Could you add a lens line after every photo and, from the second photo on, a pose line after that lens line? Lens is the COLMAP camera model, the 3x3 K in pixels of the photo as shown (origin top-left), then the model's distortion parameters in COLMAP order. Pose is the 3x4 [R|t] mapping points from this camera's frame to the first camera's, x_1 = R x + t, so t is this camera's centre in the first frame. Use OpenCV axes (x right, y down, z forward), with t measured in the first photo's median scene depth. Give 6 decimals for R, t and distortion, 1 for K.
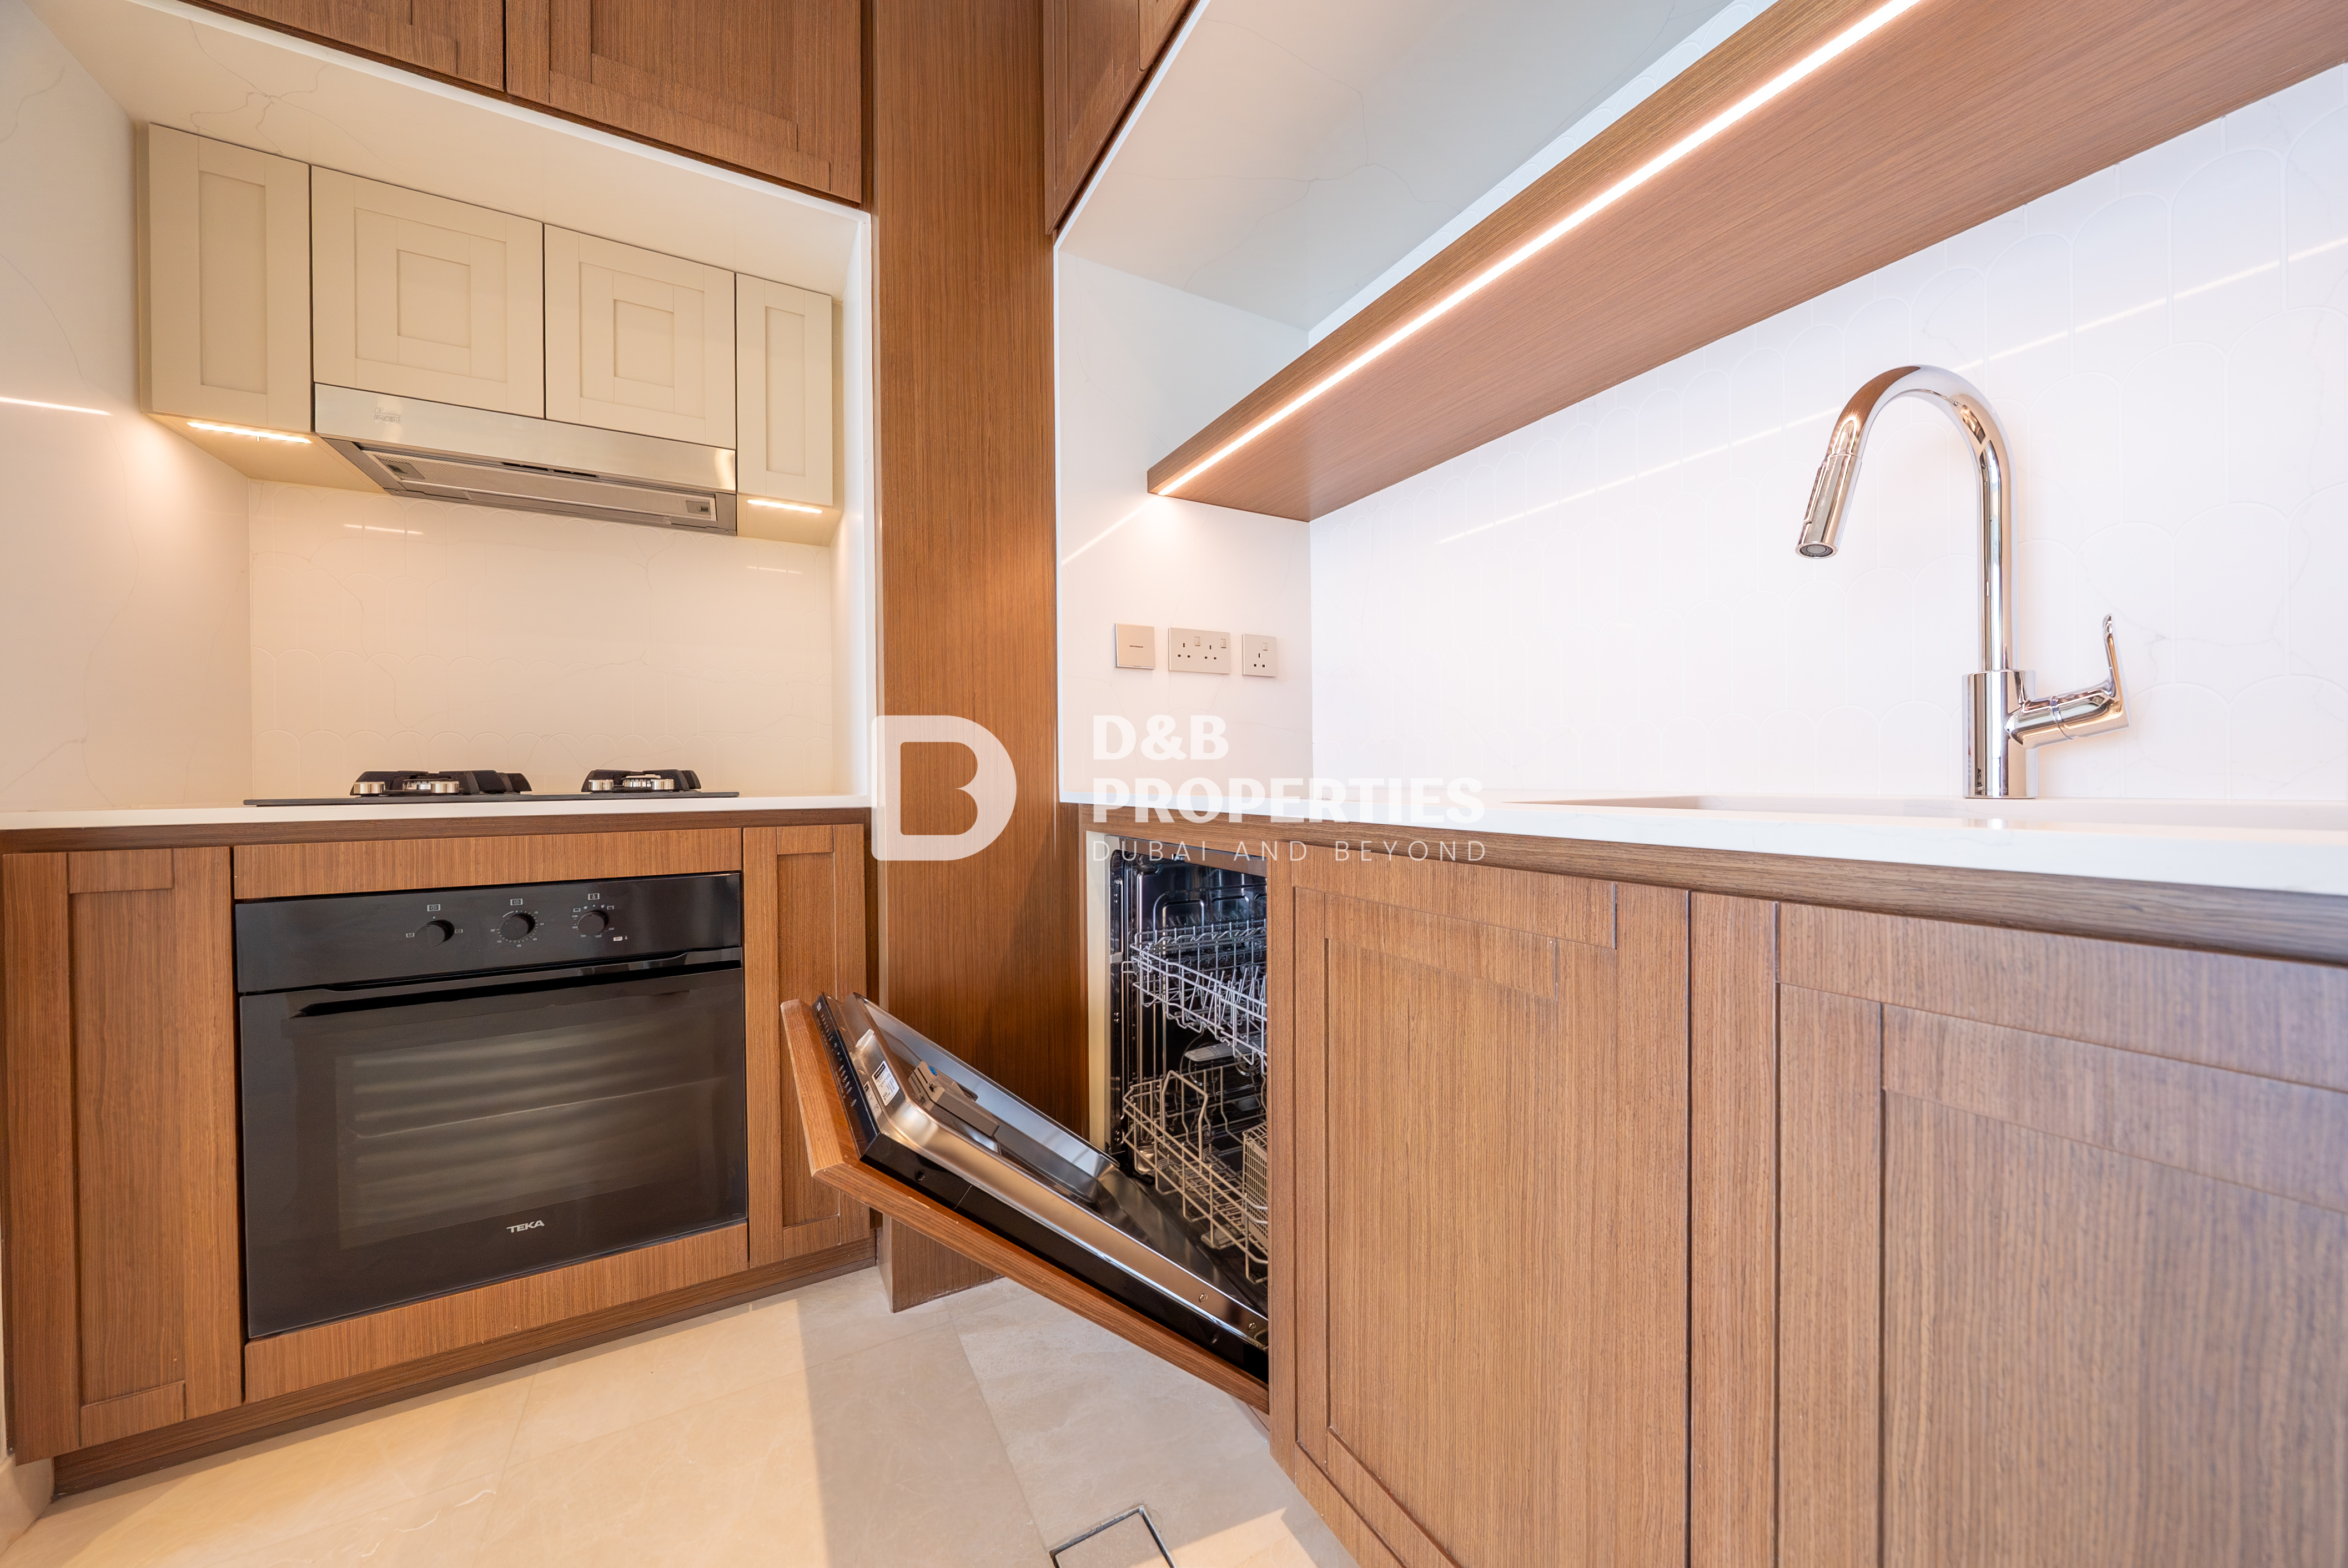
lens RADIAL K [[799.5, 0, 1179.9], [0, 799.5, 780.6], [0, 0, 1]] dist [-0.005163, -0.000339]
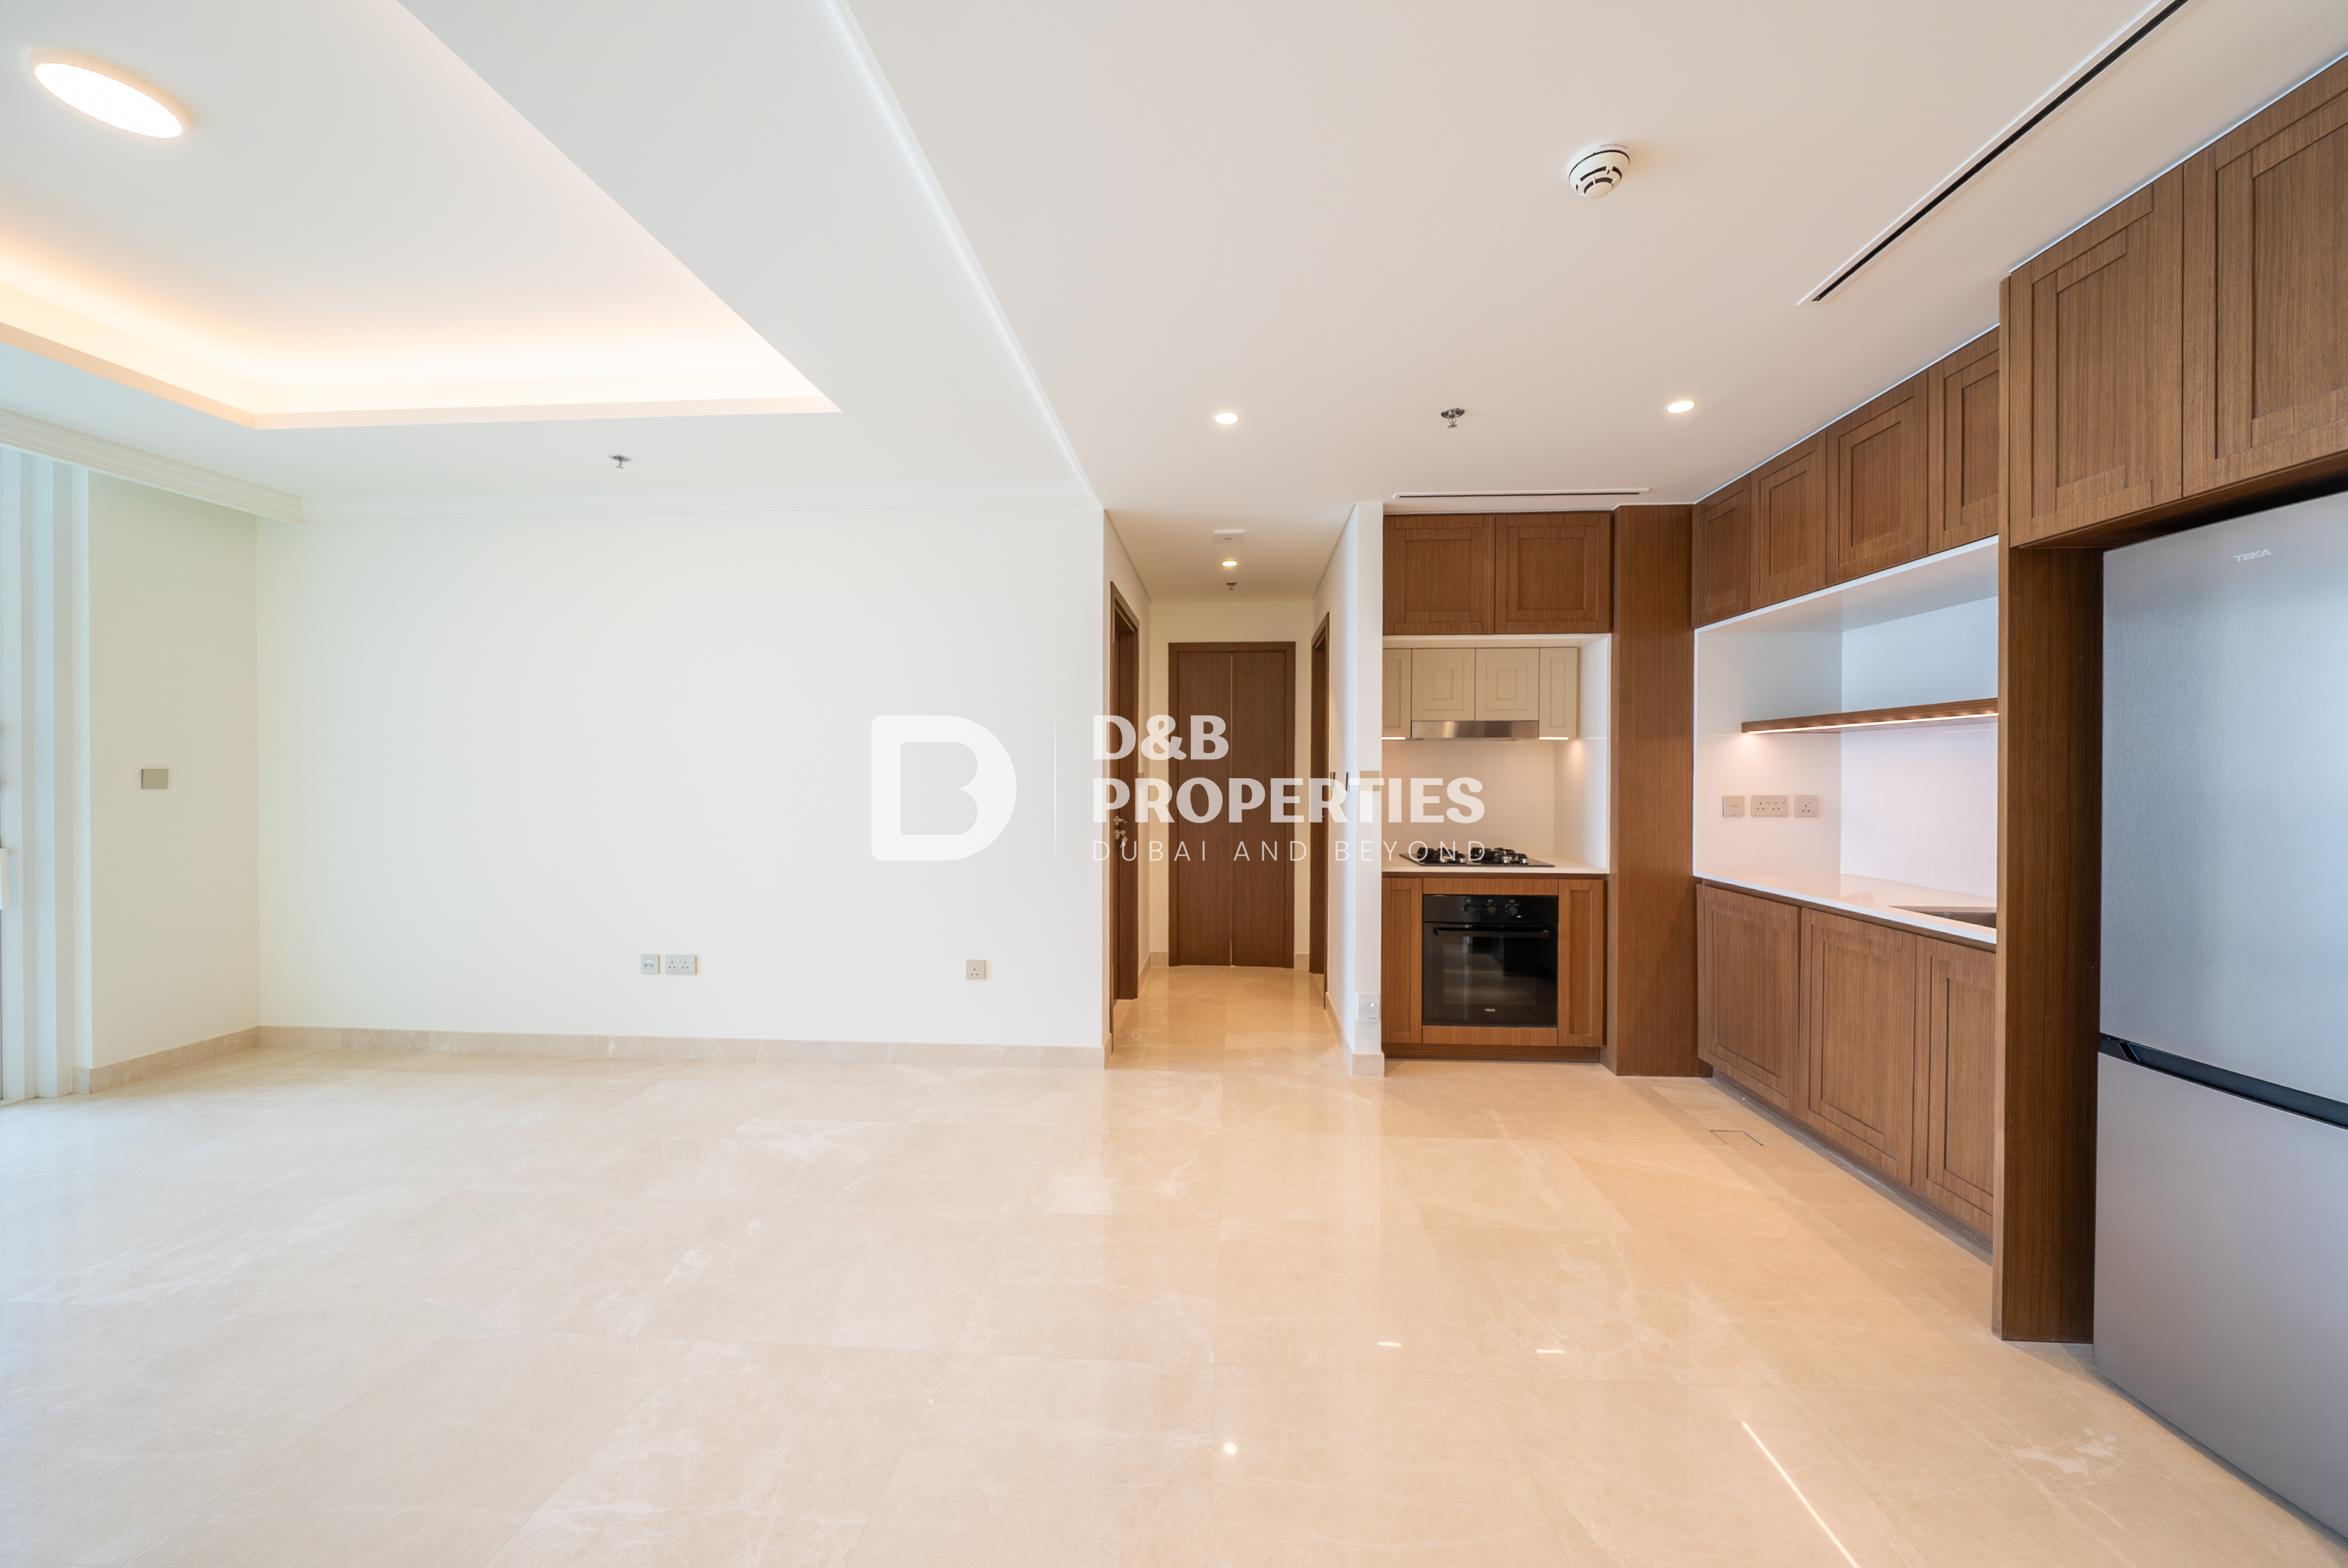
lens RADIAL K [[822.6, 0, 1178.7], [0, 822.6, 780.3], [0, 0, 1]] dist [0.000132, -0.003251]
pose [[0.839382, 0.015531, -0.543320, -0.137240], [-0.012737, 0.999879, 0.008904, -0.298375], [0.543392, -0.000553, 0.839479, -2.126400]]
